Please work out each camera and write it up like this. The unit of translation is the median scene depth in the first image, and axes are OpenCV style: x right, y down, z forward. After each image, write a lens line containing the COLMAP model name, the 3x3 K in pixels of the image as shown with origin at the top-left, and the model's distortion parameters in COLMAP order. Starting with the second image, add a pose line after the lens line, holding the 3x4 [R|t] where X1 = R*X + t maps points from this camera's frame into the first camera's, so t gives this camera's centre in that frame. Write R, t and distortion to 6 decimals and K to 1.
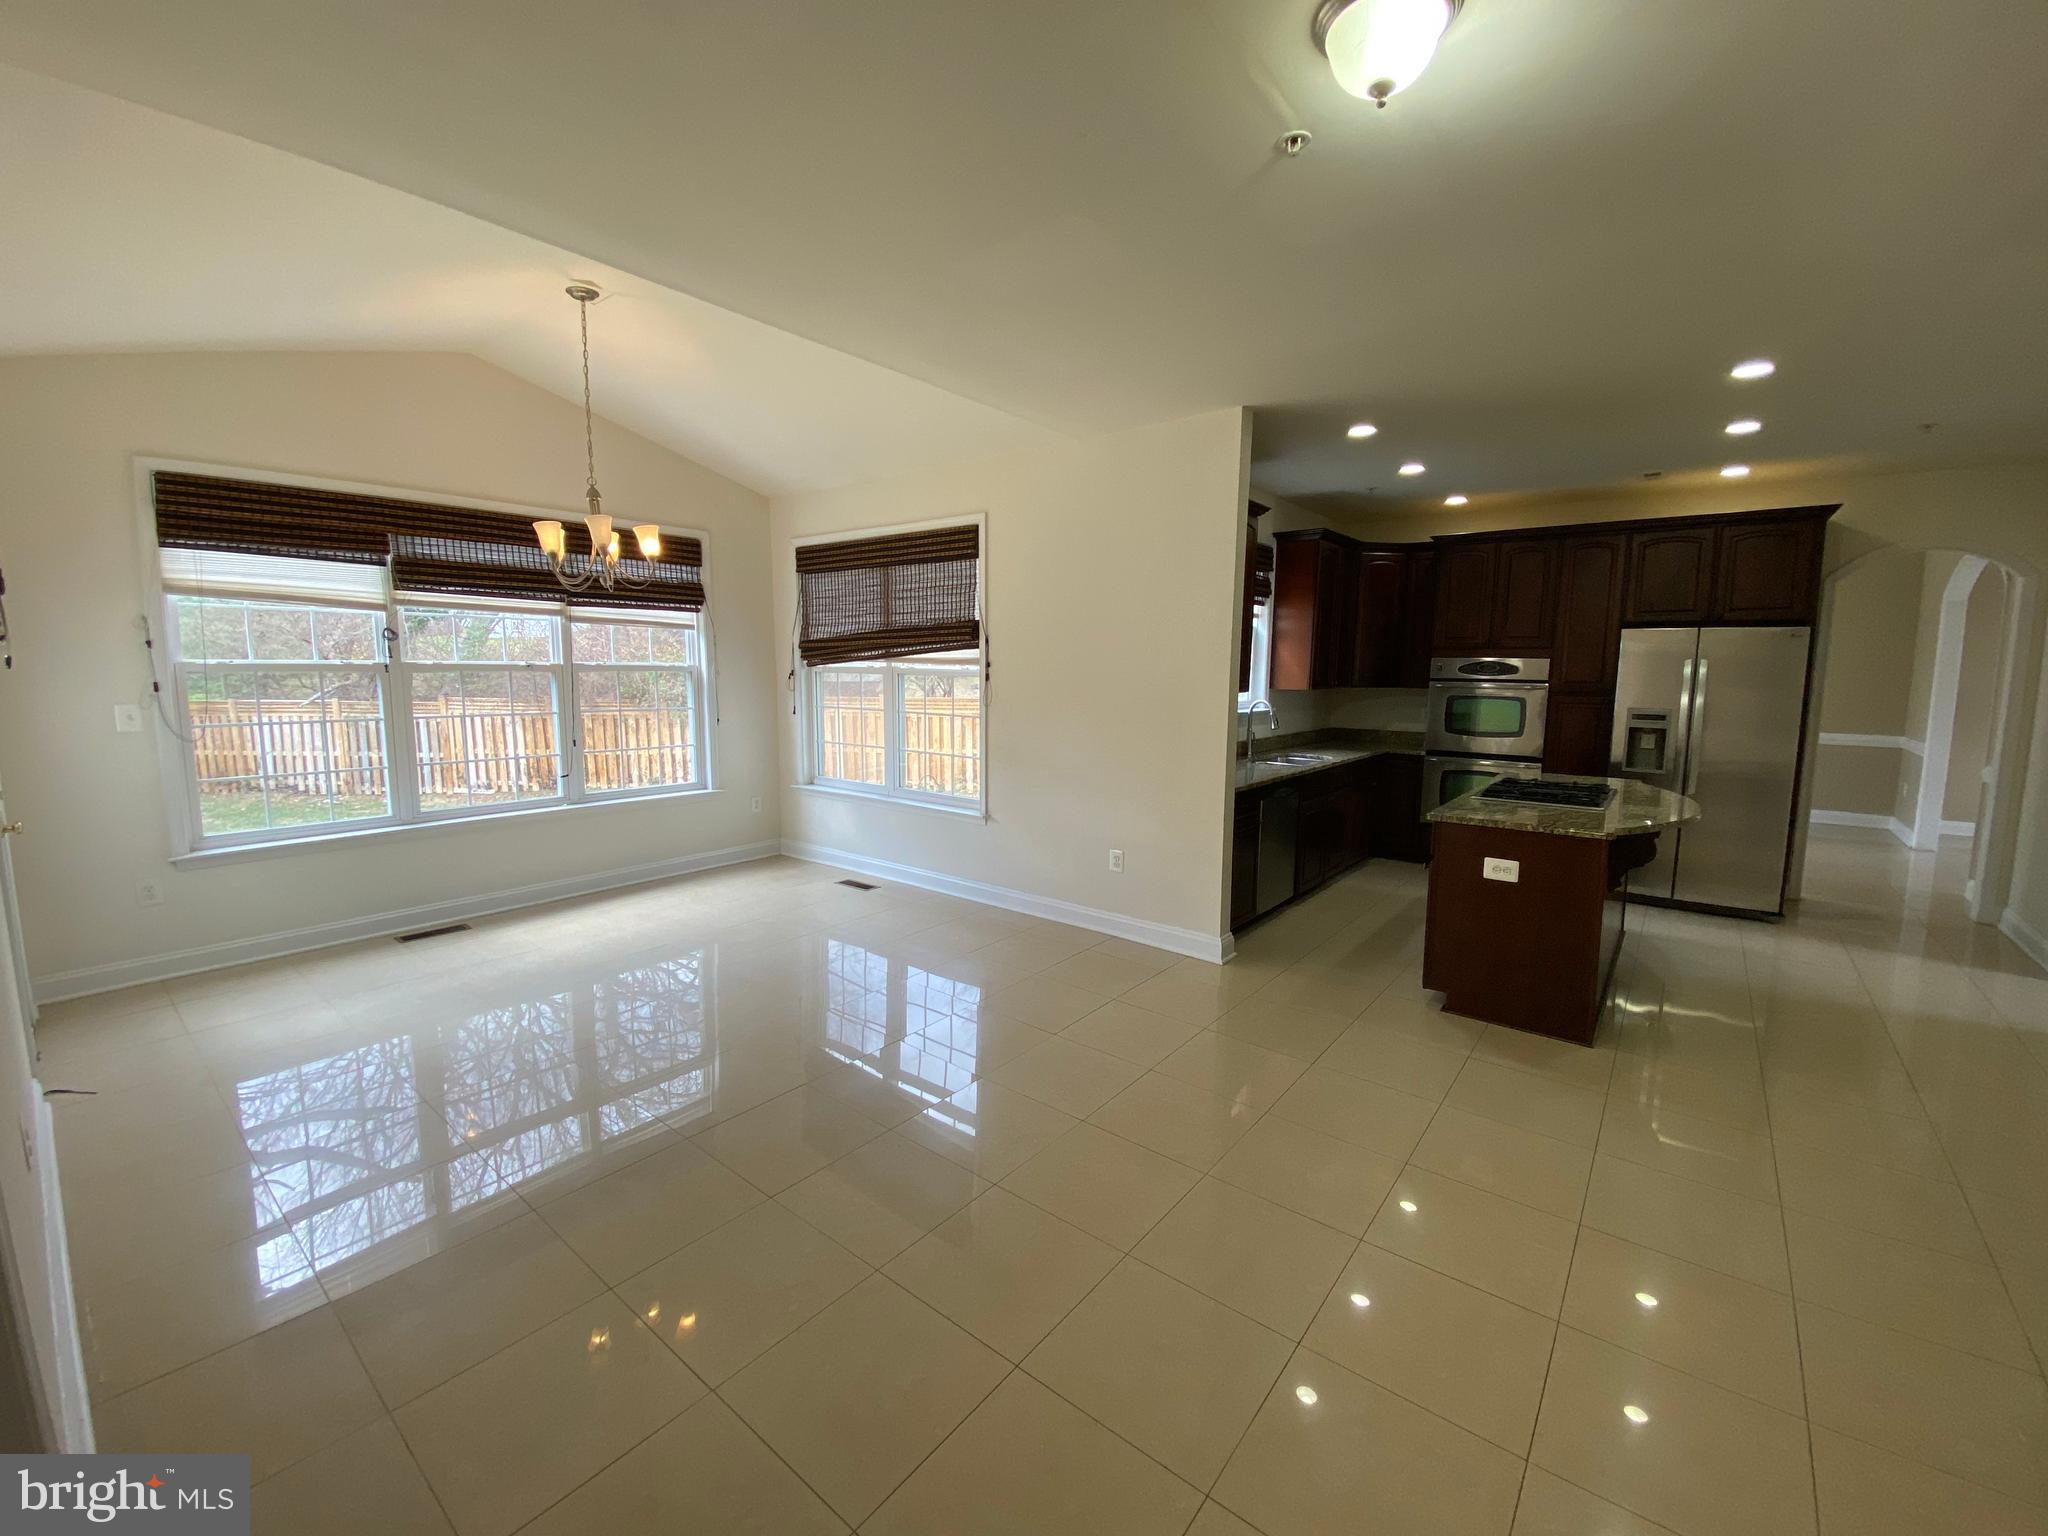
lens RADIAL K [[834.6, 0, 1016.6], [0, 834.6, 764.1], [0, 0, 1]] dist [0.009885, -0.009964]
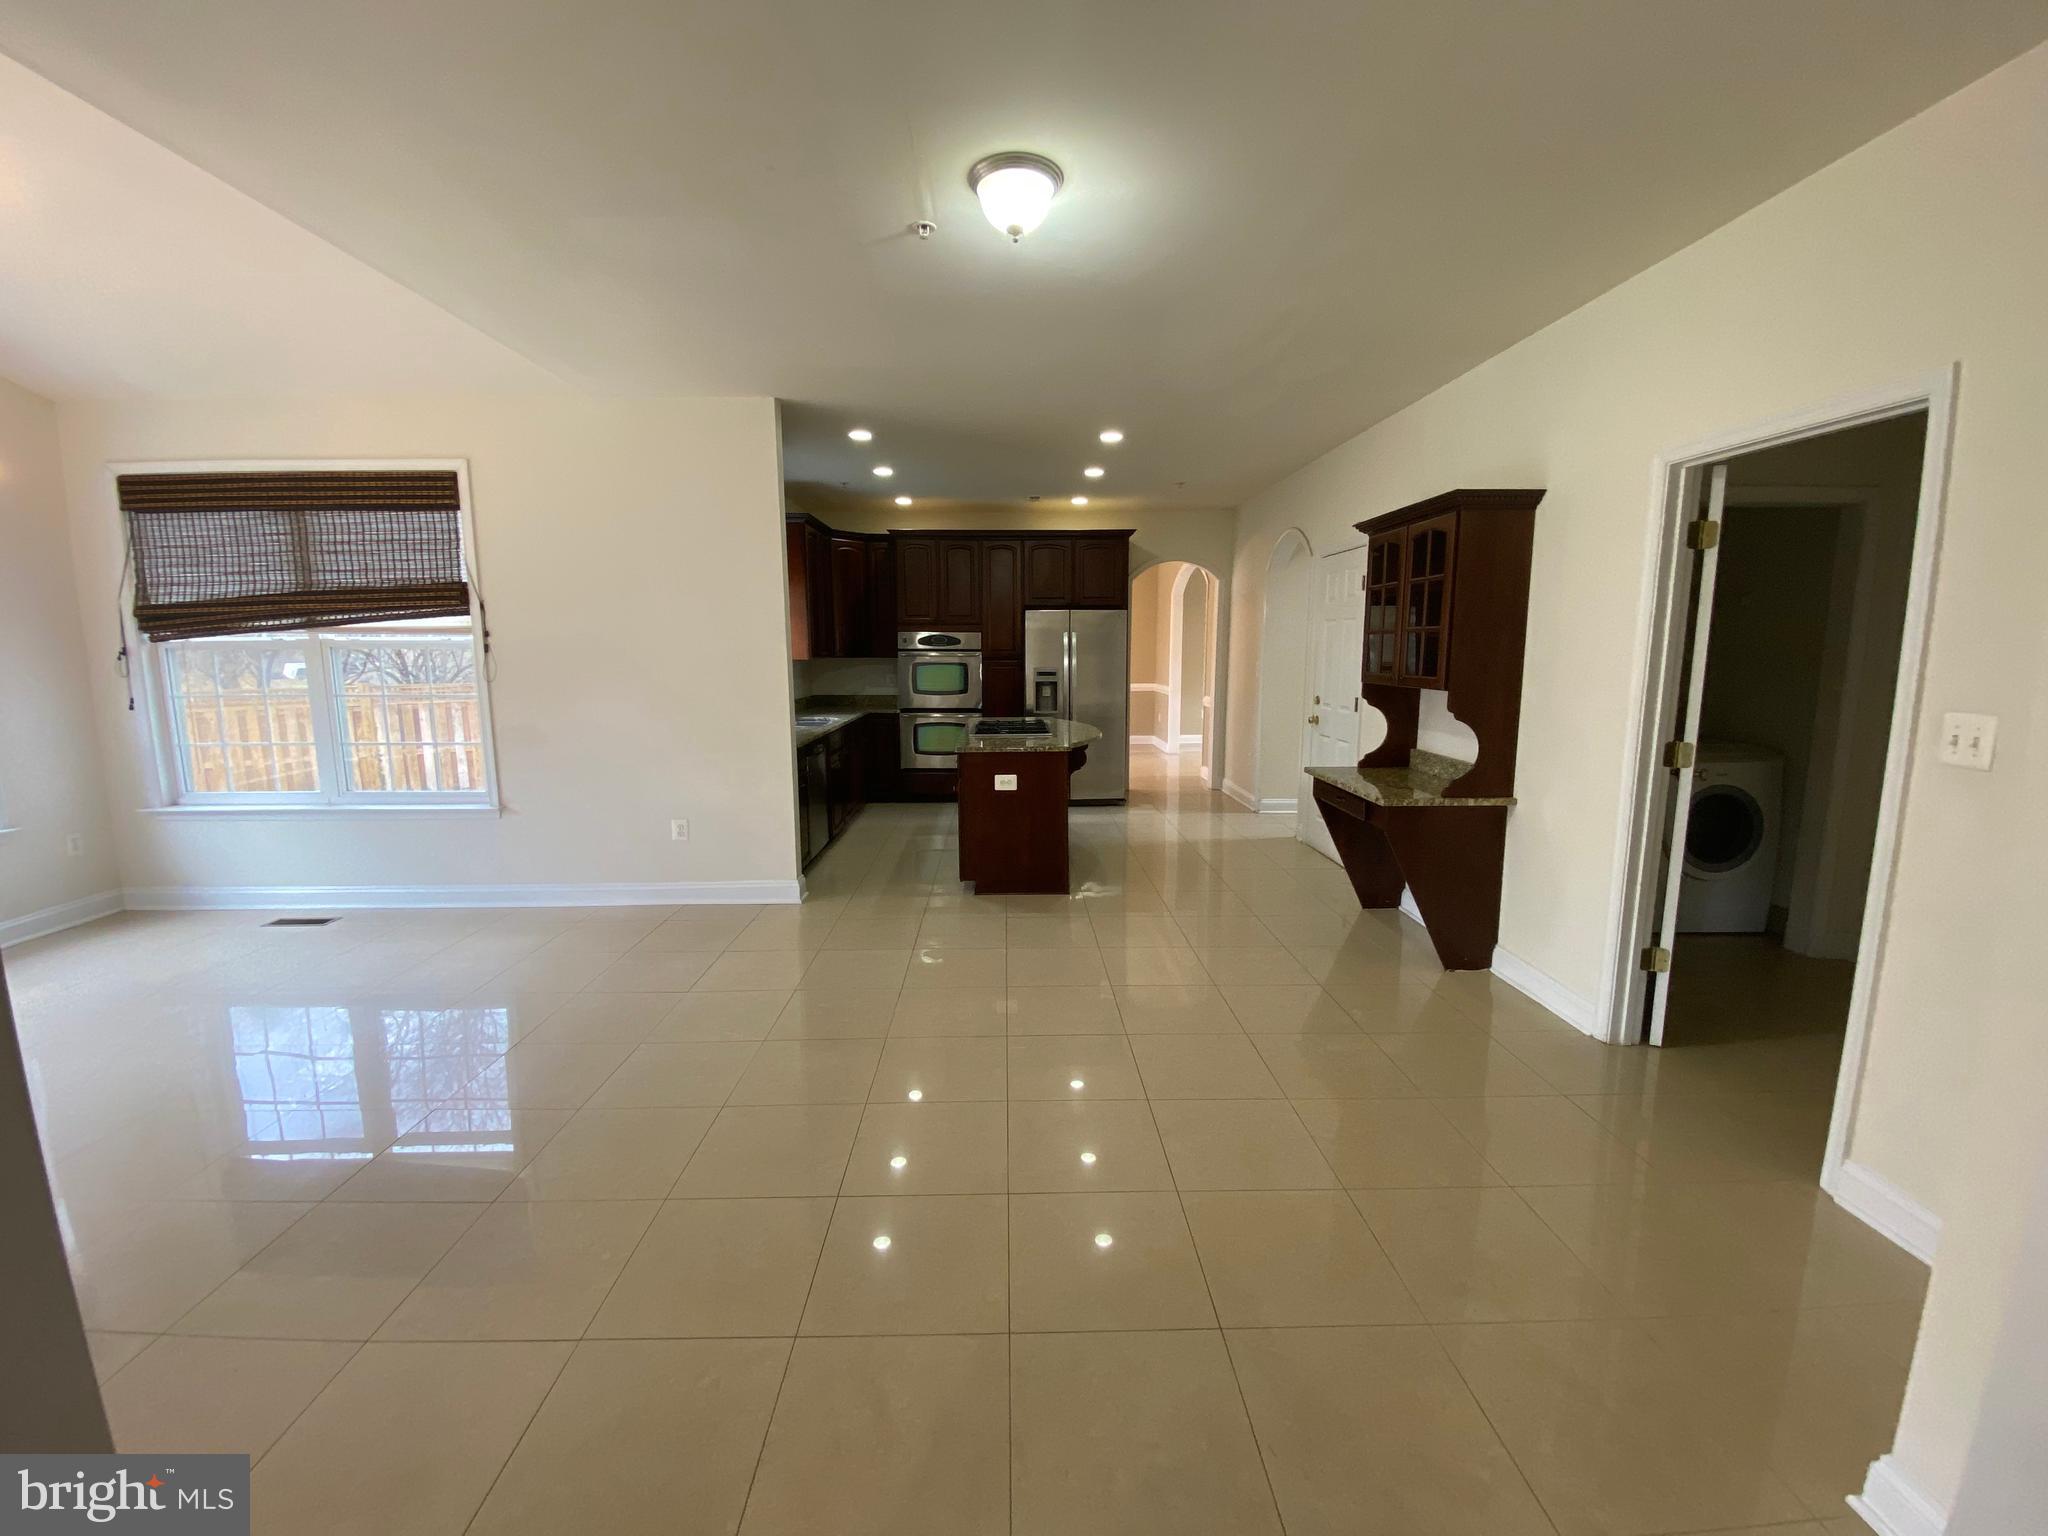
lens RADIAL K [[834.6, 0, 1039.6], [0, 834.6, 767.5], [0, 0, 1]] dist [0.009885, -0.009964]
pose [[0.751785, -0.103013, 0.651312, -0.172201], [0.086746, 0.994588, 0.057178, 0.018534], [-0.653678, 0.013513, 0.756652, -0.042293]]
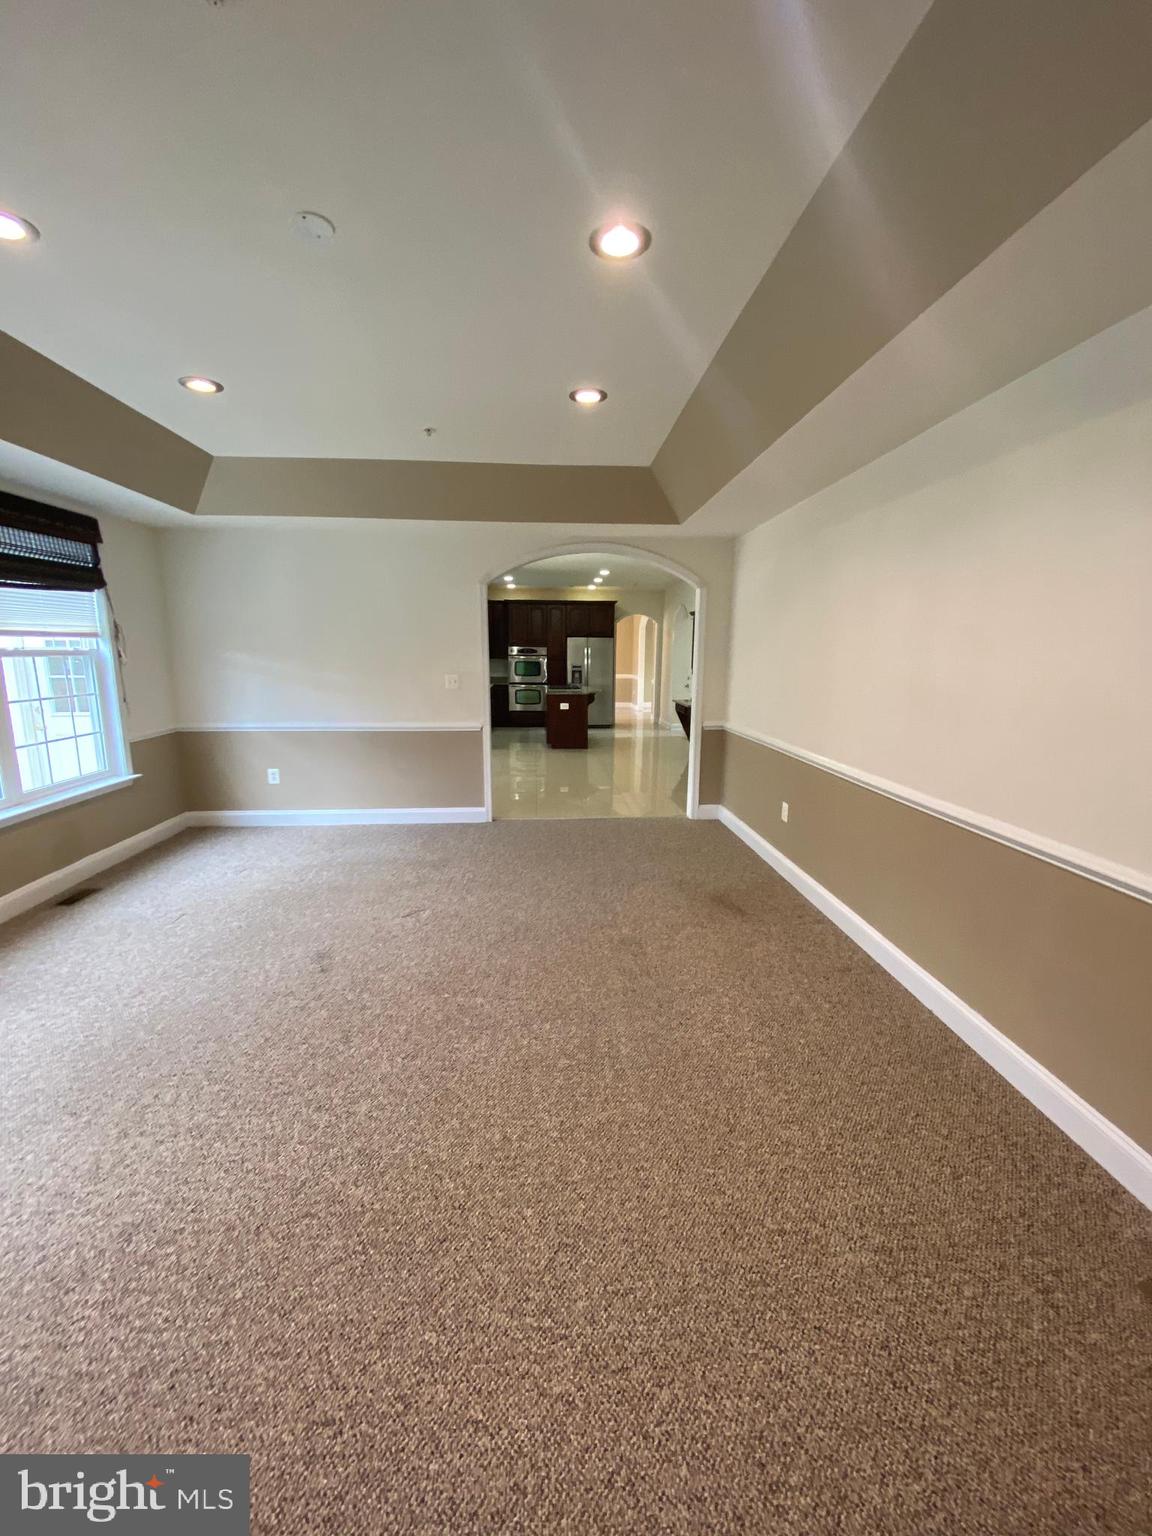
lens RADIAL K [[625.9, 0, 591.1], [0, 625.9, 778.3], [0, 0, 1]] dist [0.009885, -0.009964]
pose [[0.720398, -0.137320, 0.679830, -0.808320], [0.080554, 0.990136, 0.114639, 0.087663], [-0.688867, -0.027823, 0.724354, -0.697061]]
